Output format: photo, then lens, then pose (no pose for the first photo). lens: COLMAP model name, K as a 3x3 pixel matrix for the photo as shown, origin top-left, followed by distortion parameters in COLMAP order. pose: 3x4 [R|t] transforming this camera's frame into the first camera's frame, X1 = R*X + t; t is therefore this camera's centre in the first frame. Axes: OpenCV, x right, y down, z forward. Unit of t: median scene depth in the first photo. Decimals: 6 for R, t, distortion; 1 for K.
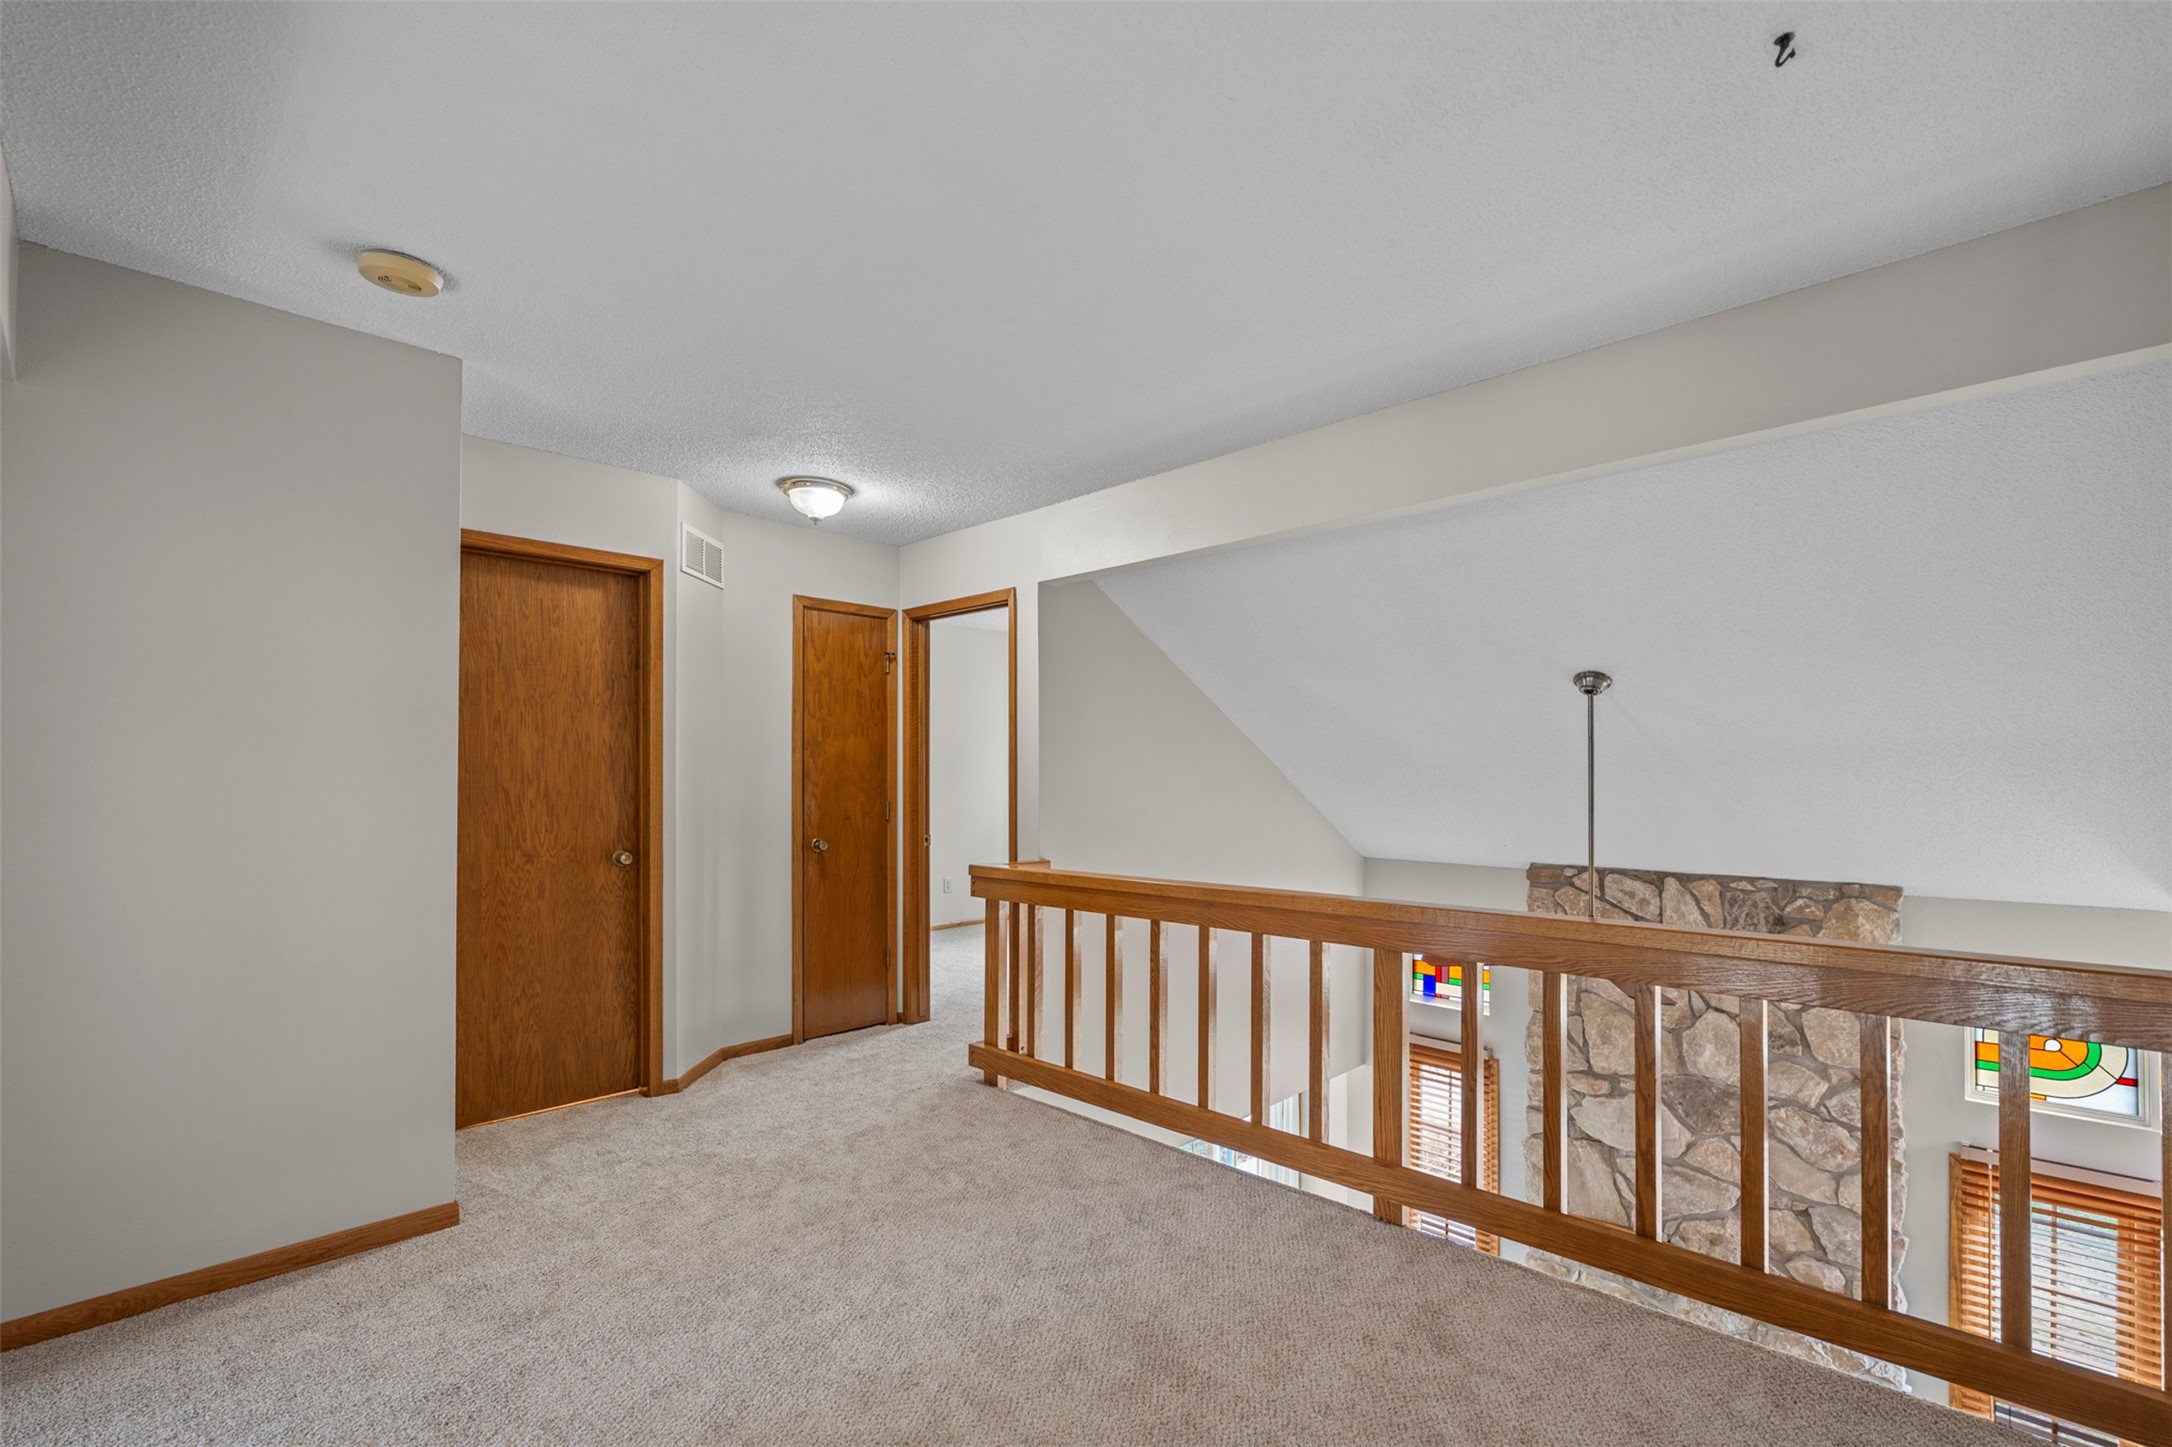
lens RADIAL K [[979.4, 0, 1093.2], [0, 979.4, 780.0], [0, 0, 1]] dist [0.001294, 0.001272]
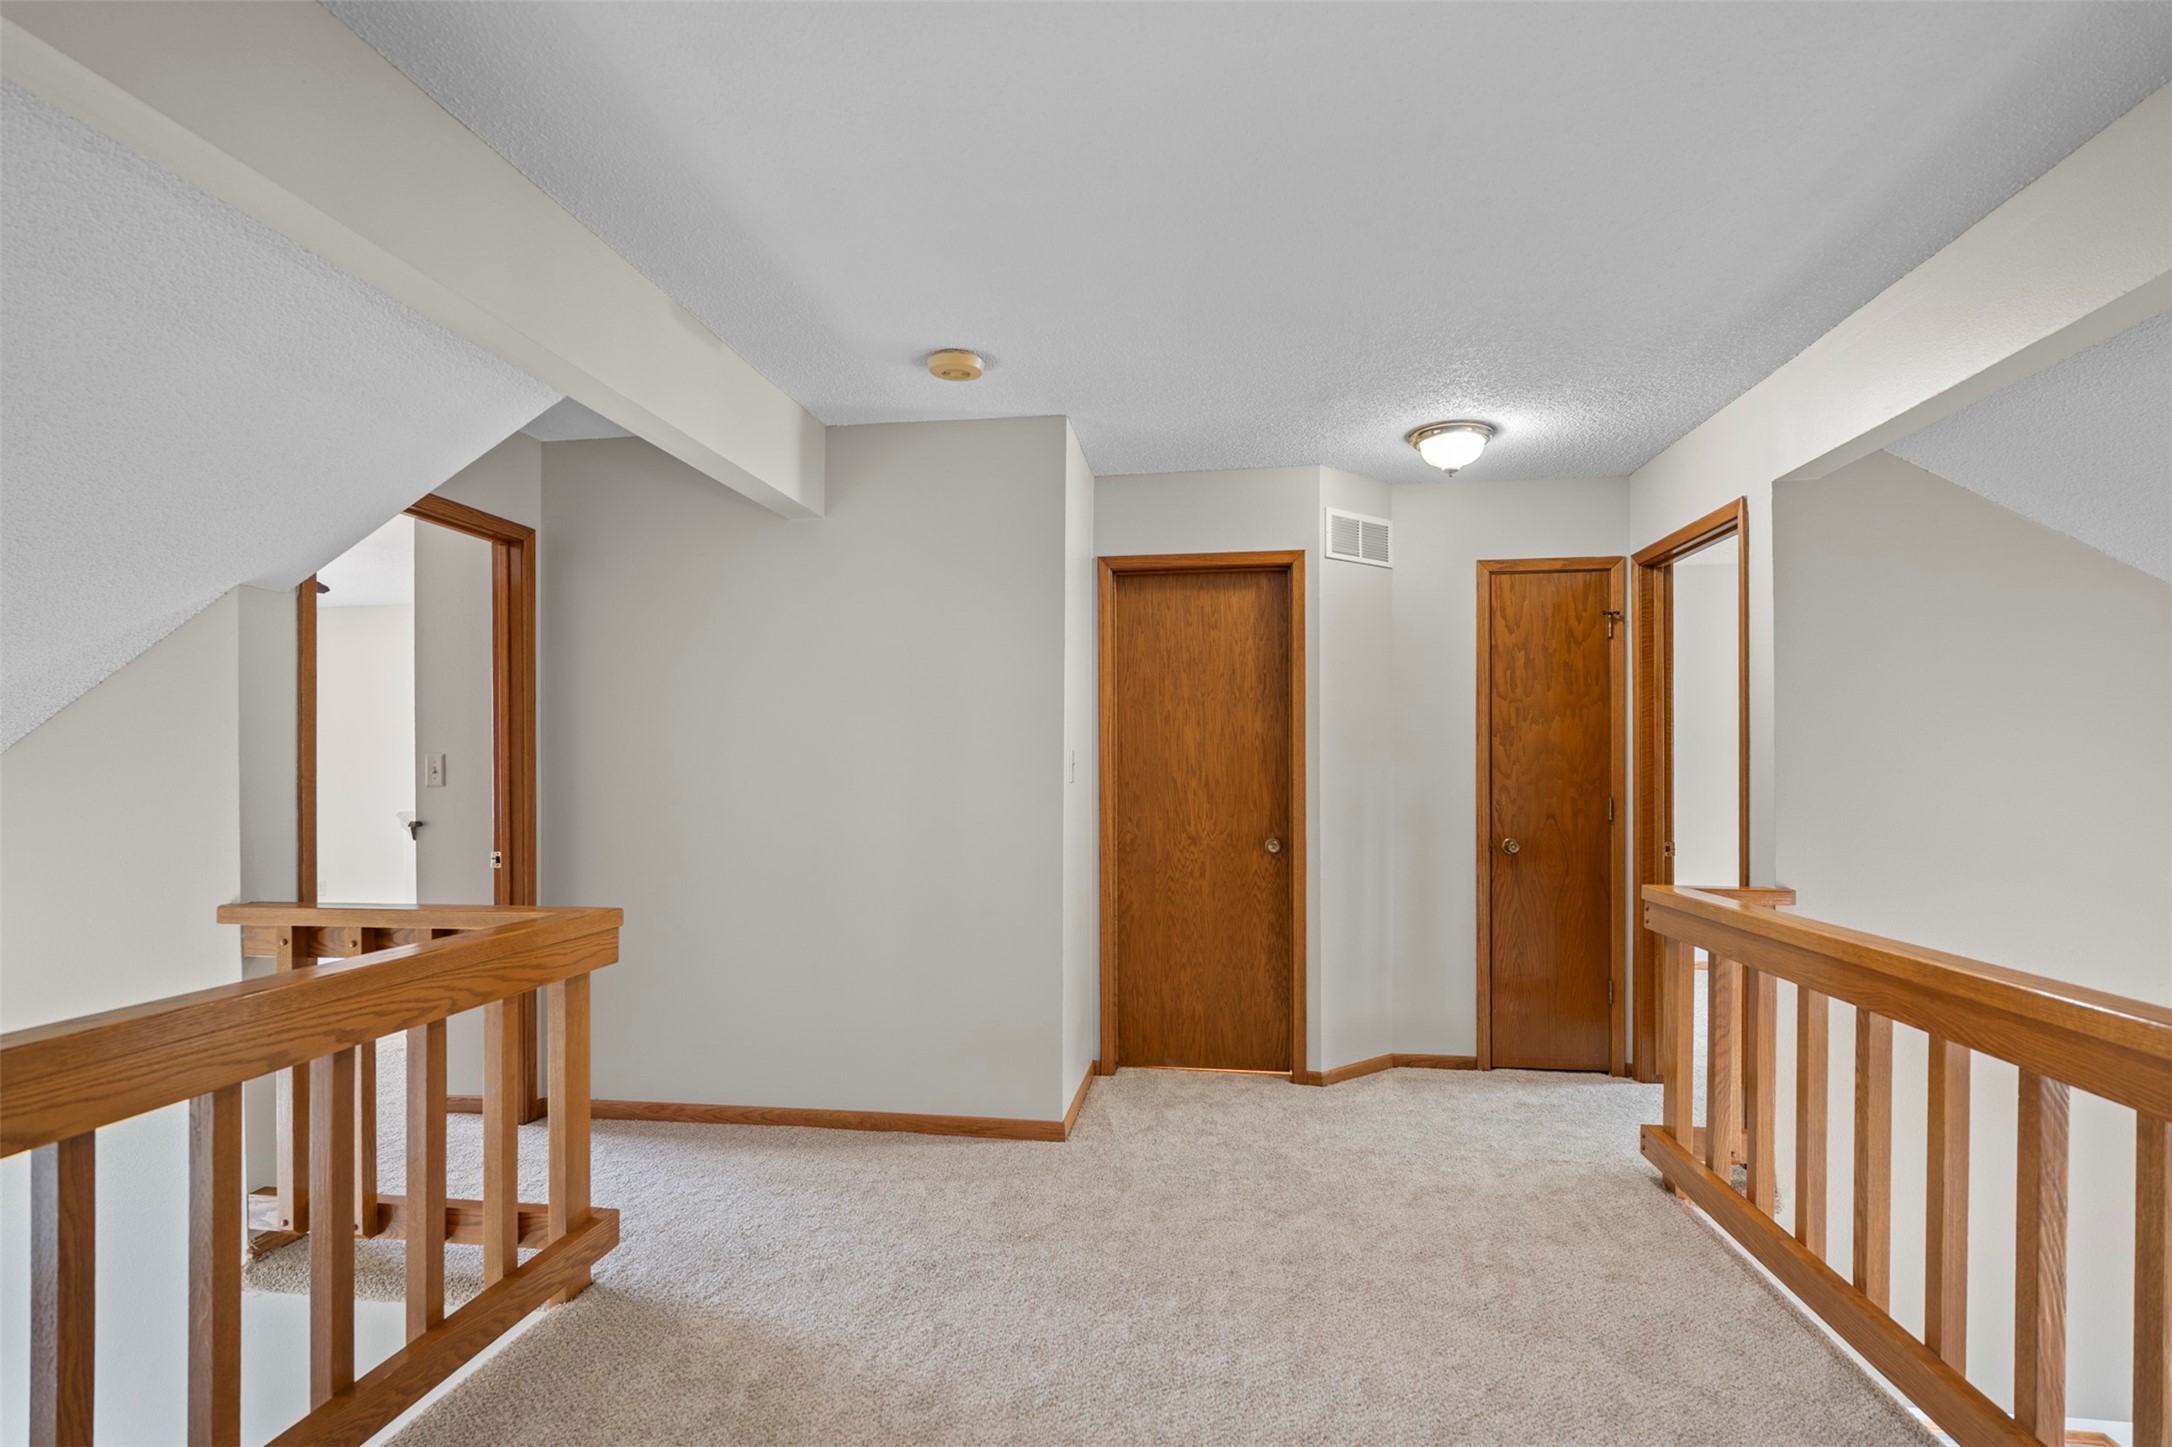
lens RADIAL K [[979.4, 0, 1093.2], [0, 979.4, 780.0], [0, 0, 1]] dist [0.001294, 0.001272]
pose [[0.587866, 0.009385, -0.808904, 0.241300], [-0.001555, 0.999944, 0.010471, -0.000617], [0.808957, -0.004897, 0.587848, 0.235912]]
